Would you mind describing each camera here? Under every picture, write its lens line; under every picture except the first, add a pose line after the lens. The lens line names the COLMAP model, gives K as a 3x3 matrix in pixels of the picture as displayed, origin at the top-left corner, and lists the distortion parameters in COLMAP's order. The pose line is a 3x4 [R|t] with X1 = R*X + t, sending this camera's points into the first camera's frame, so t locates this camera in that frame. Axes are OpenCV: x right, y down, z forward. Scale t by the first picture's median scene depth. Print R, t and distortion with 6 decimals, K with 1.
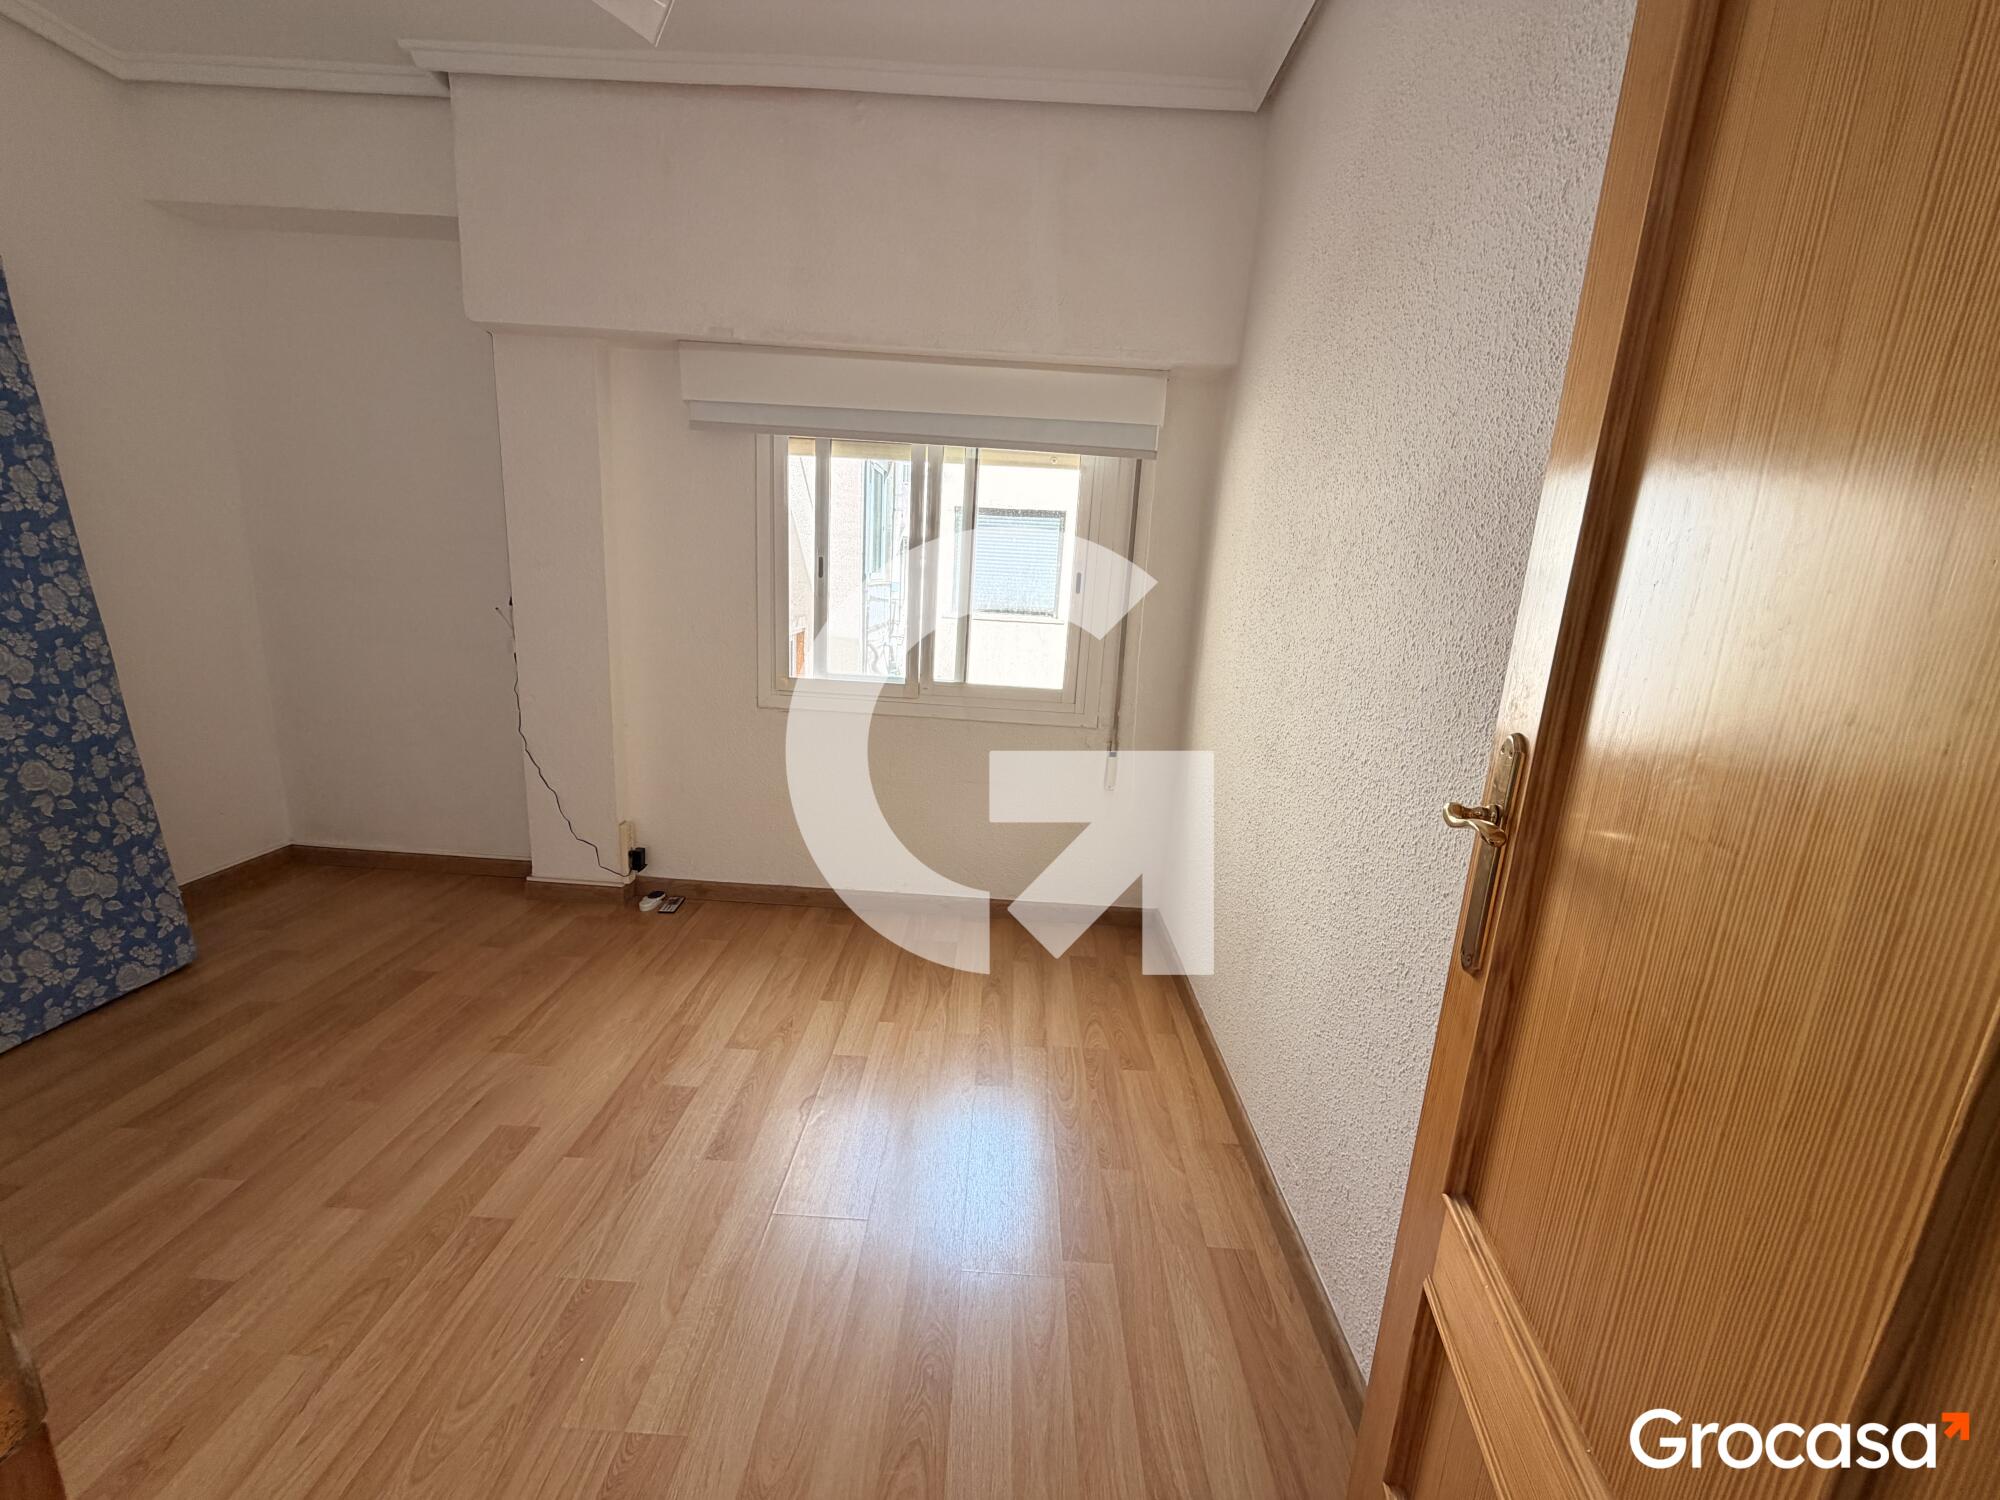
lens RADIAL K [[796.3, 0, 994.1], [0, 796.3, 750.4], [0, 0, 1]] dist [0.000221, 0.000216]
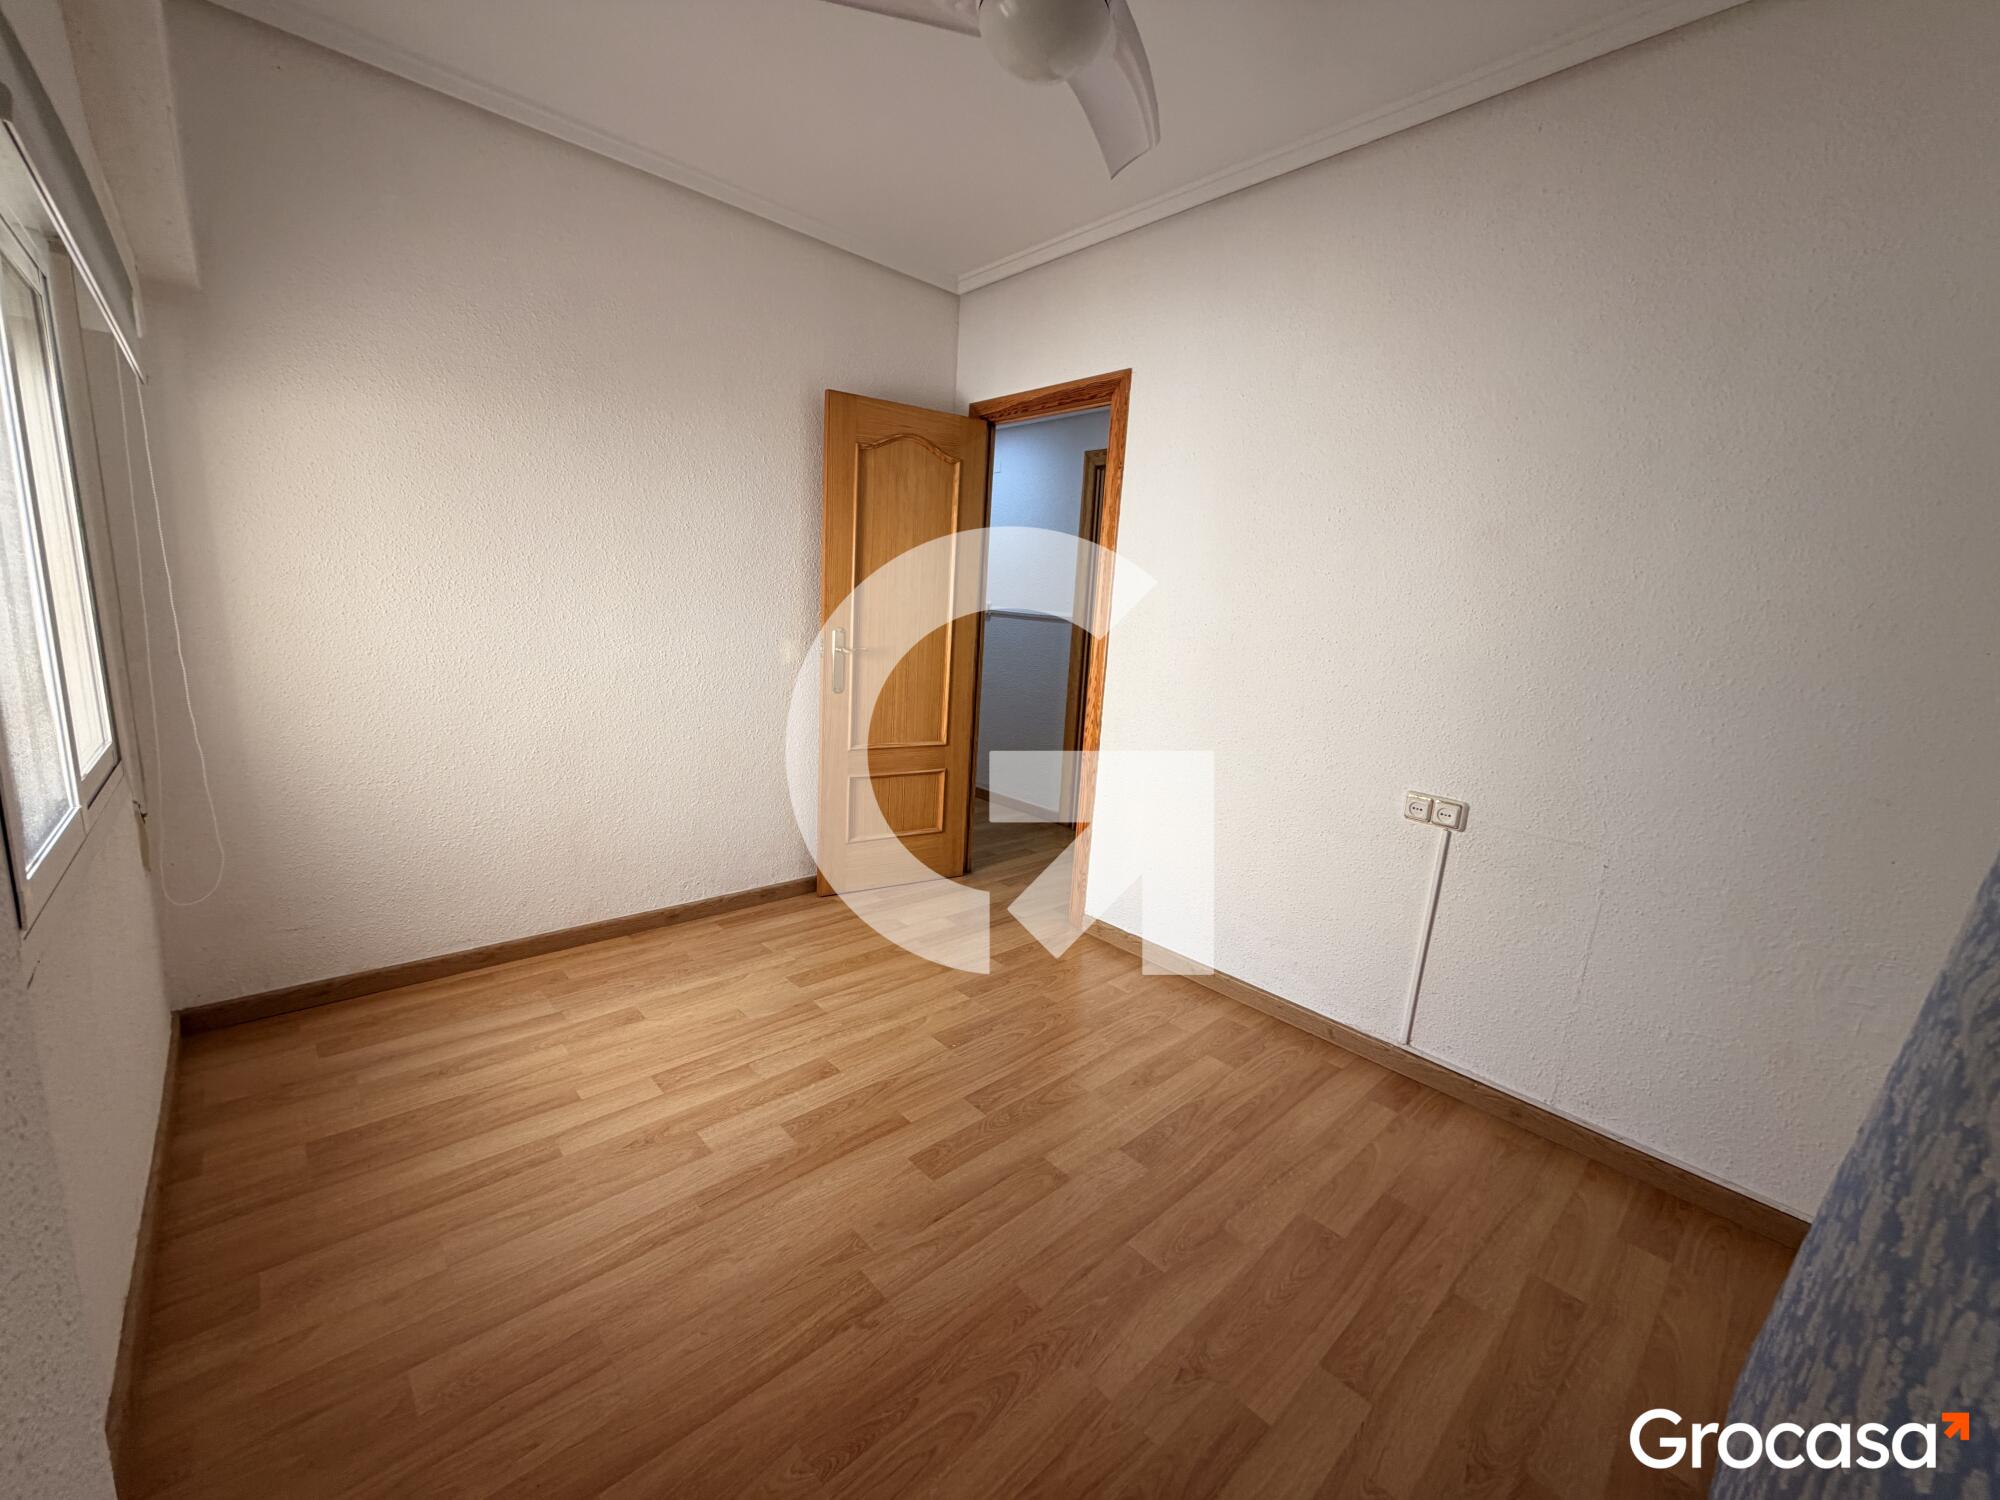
lens RADIAL K [[796.3, 0, 994.1], [0, 796.3, 750.4], [0, 0, 1]] dist [0.000221, 0.000216]
pose [[-0.690654, -0.224654, 0.687407, -1.090899], [0.063256, 0.928116, 0.366877, -0.343714], [-0.720414, 0.296868, -0.626796, 1.244159]]
